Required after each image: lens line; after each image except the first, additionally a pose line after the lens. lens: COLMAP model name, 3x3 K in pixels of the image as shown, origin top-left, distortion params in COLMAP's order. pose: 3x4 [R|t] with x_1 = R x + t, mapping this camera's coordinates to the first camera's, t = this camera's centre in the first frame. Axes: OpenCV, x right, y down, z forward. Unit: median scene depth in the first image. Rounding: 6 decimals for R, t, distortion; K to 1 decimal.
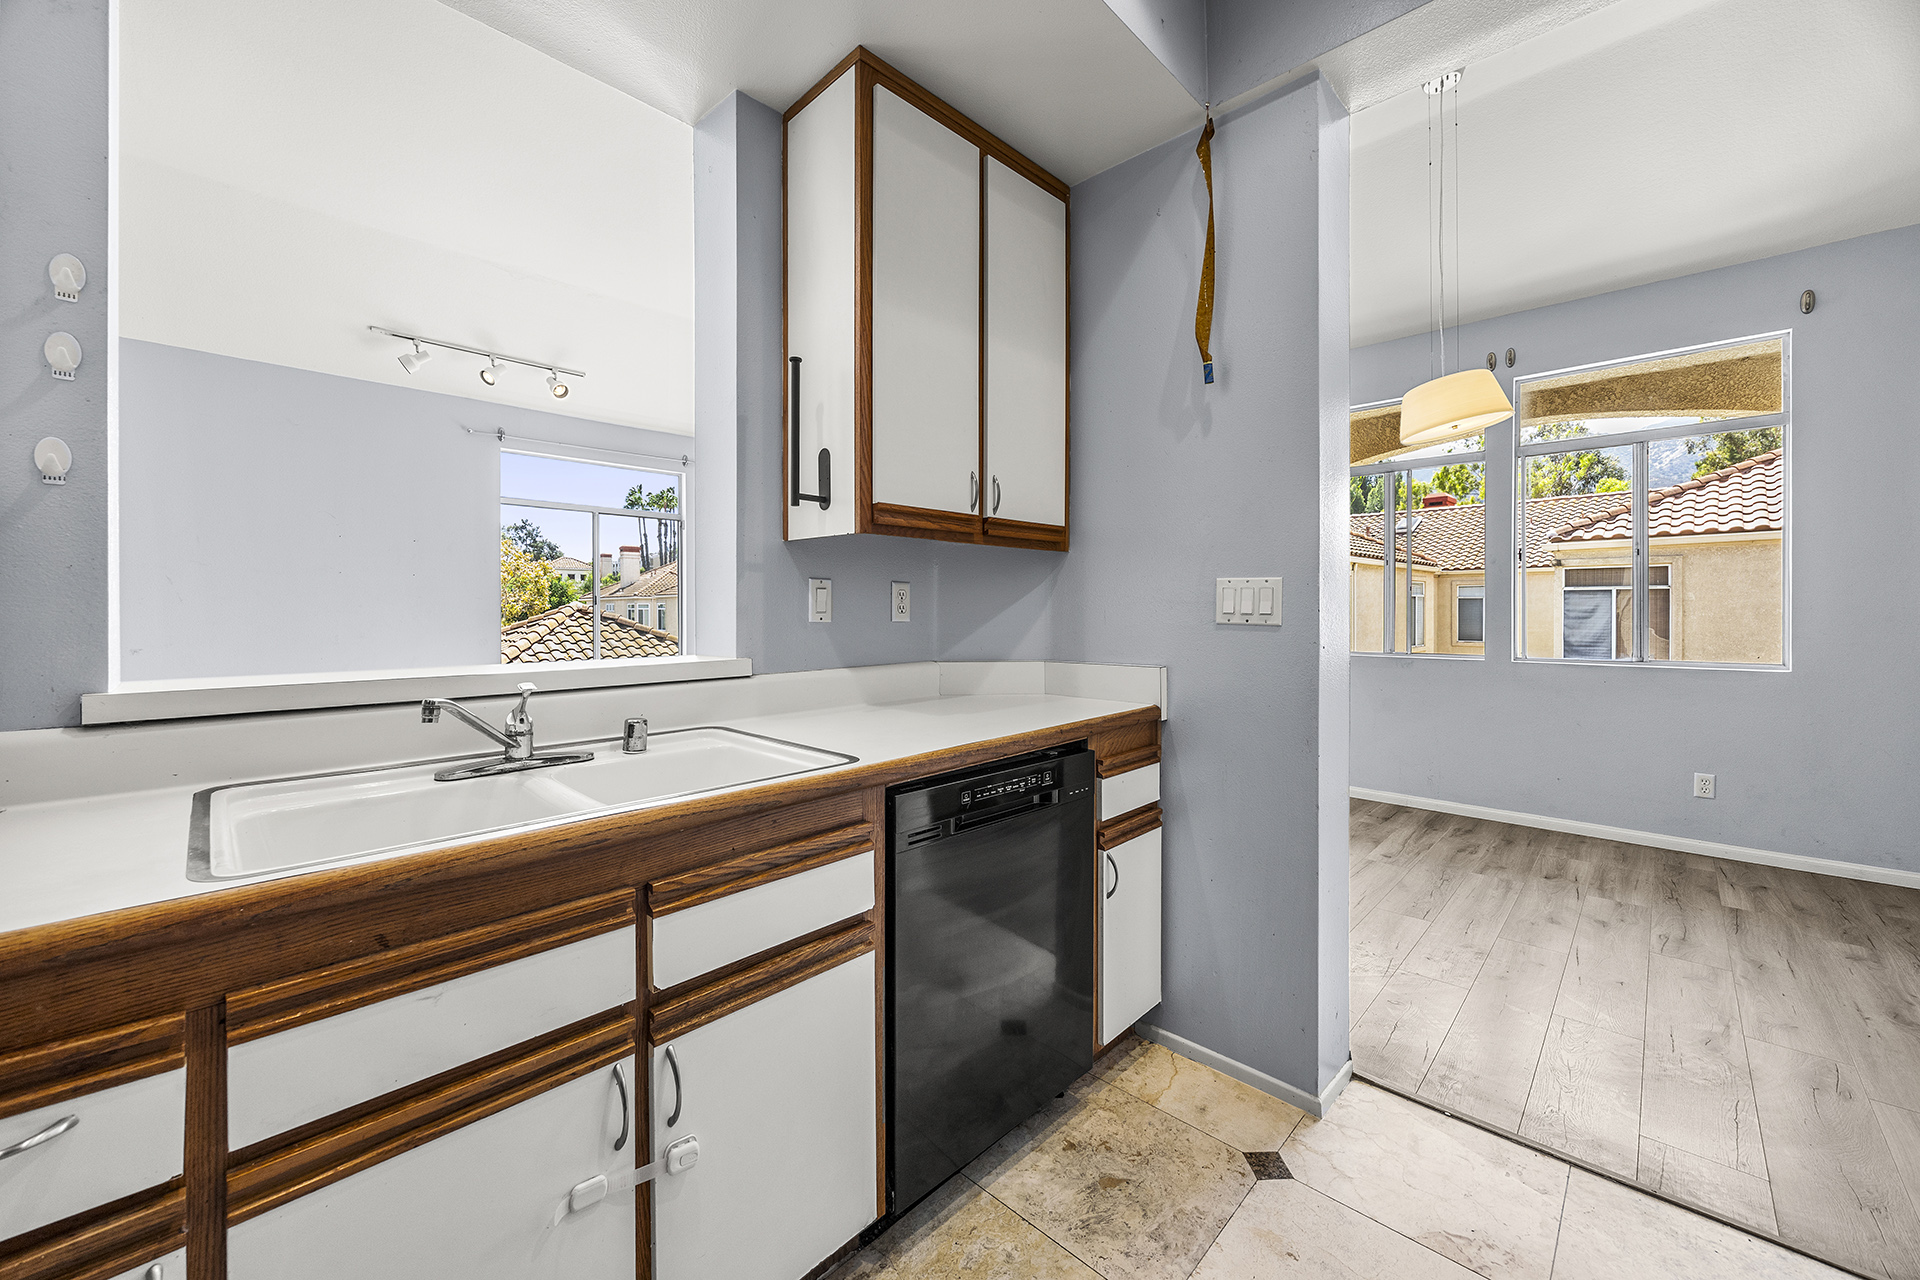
lens RADIAL K [[739.4, 0, 965.7], [0, 739.4, 610.3], [0, 0, 1]] dist [-0.000344, -0.000099]
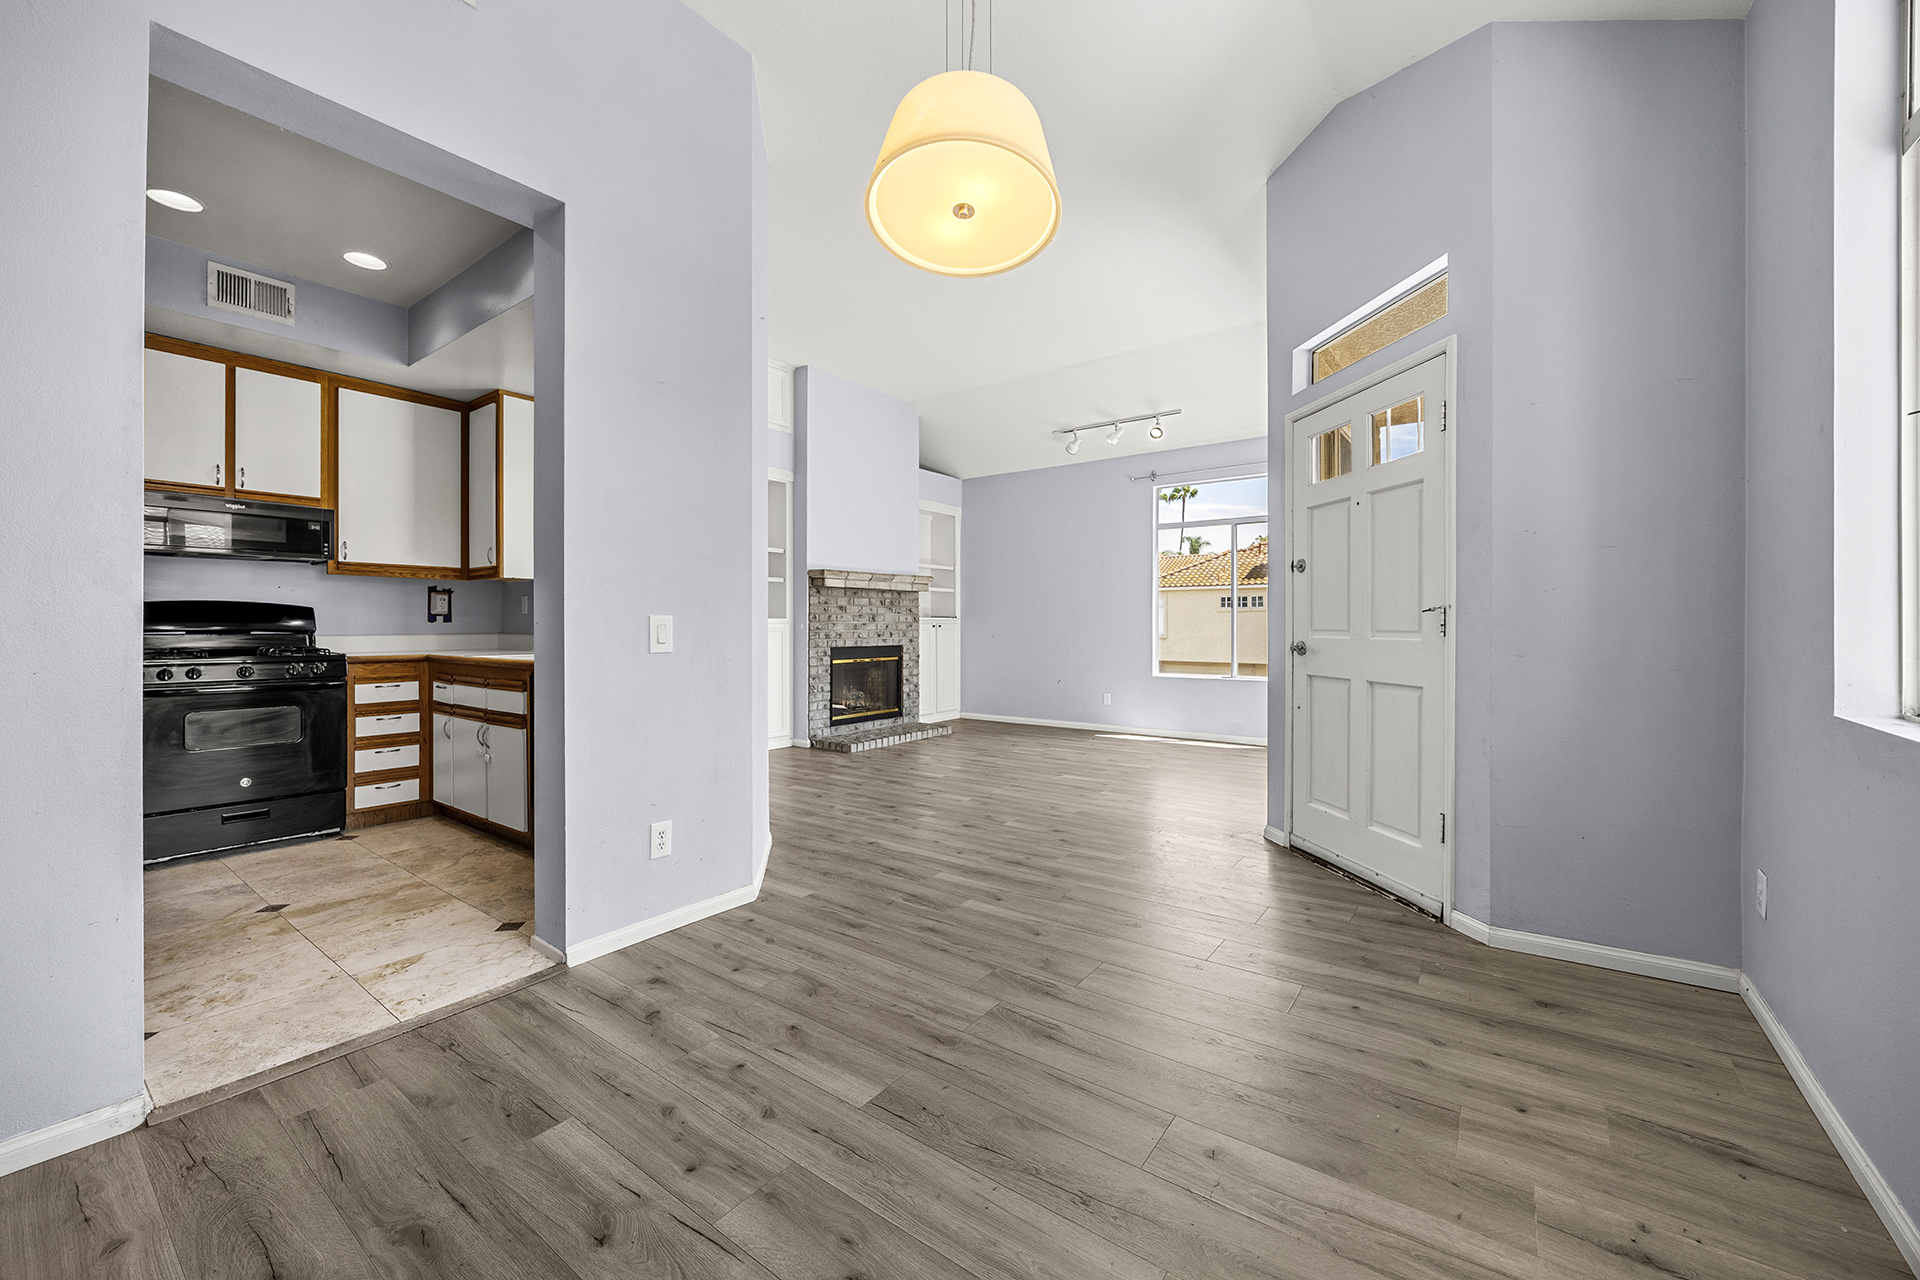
lens RADIAL K [[730.9, 0, 959.7], [0, 730.9, 627.7], [0, 0, 1]] dist [-0.001067, -0.000162]
pose [[0.125483, 0.011745, -0.992026, 1.362877], [0.003782, 0.999917, 0.012317, 0.029387], [0.992089, -0.005298, 0.125428, 1.129663]]
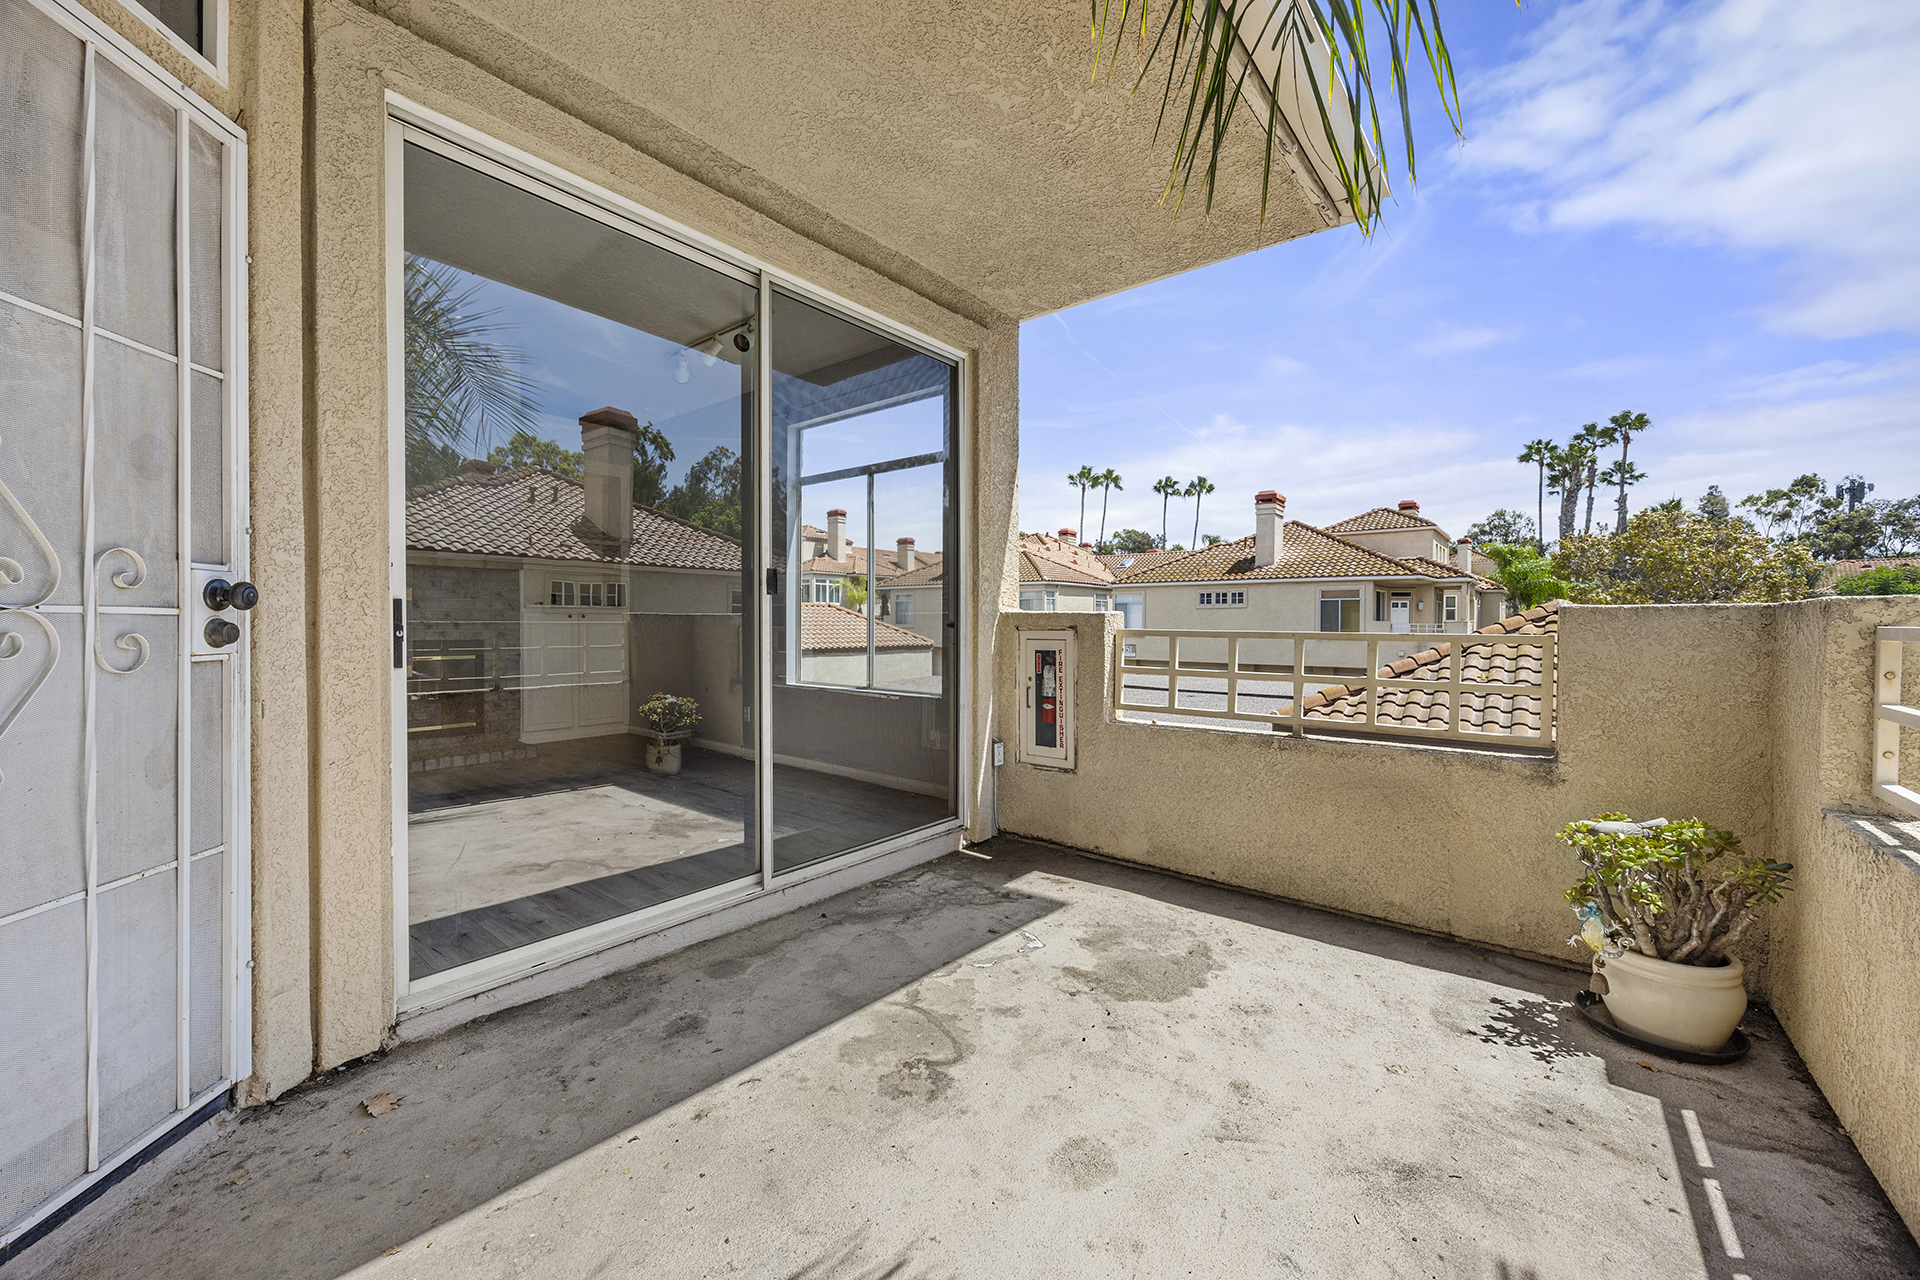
lens RADIAL K [[730.9, 0, 959.7], [0, 730.9, 627.7], [0, 0, 1]] dist [-0.001067, -0.000162]
pose [[0.075827, 0.014531, -0.997015, 0.753147], [-0.002715, 0.999893, 0.014366, 0.061520], [0.997117, 0.001618, 0.075858, 2.592297]]
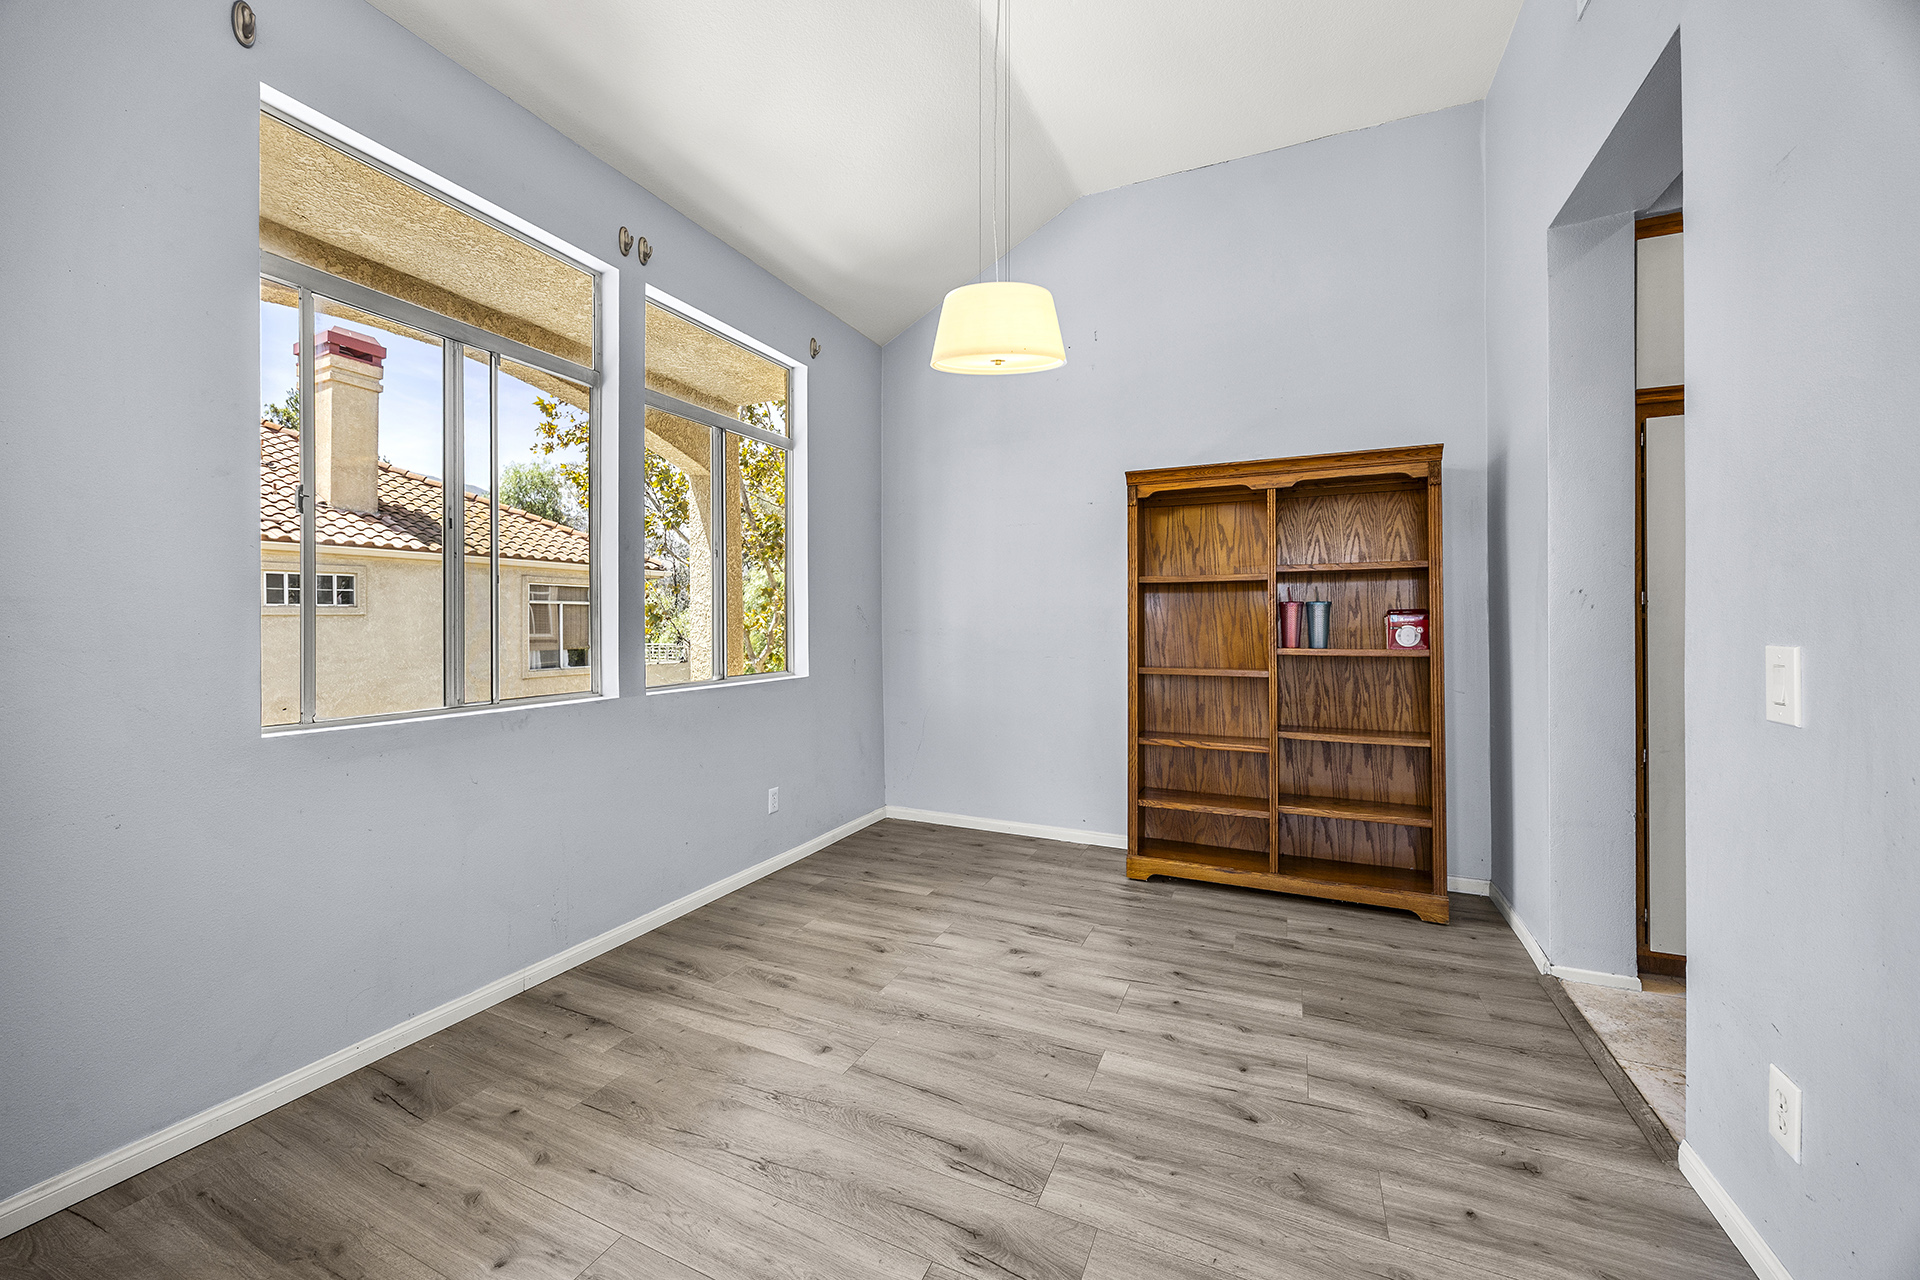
lens RADIAL K [[737.3, 0, 960.6], [0, 737.3, 620.4], [0, 0, 1]] dist [-0.001697, -0.000105]
pose [[-0.334794, 0.003883, 0.942283, 0.001301], [0.001615, 0.999992, -0.003547, 0.006182], [-0.942290, 0.000334, -0.334798, 1.534962]]
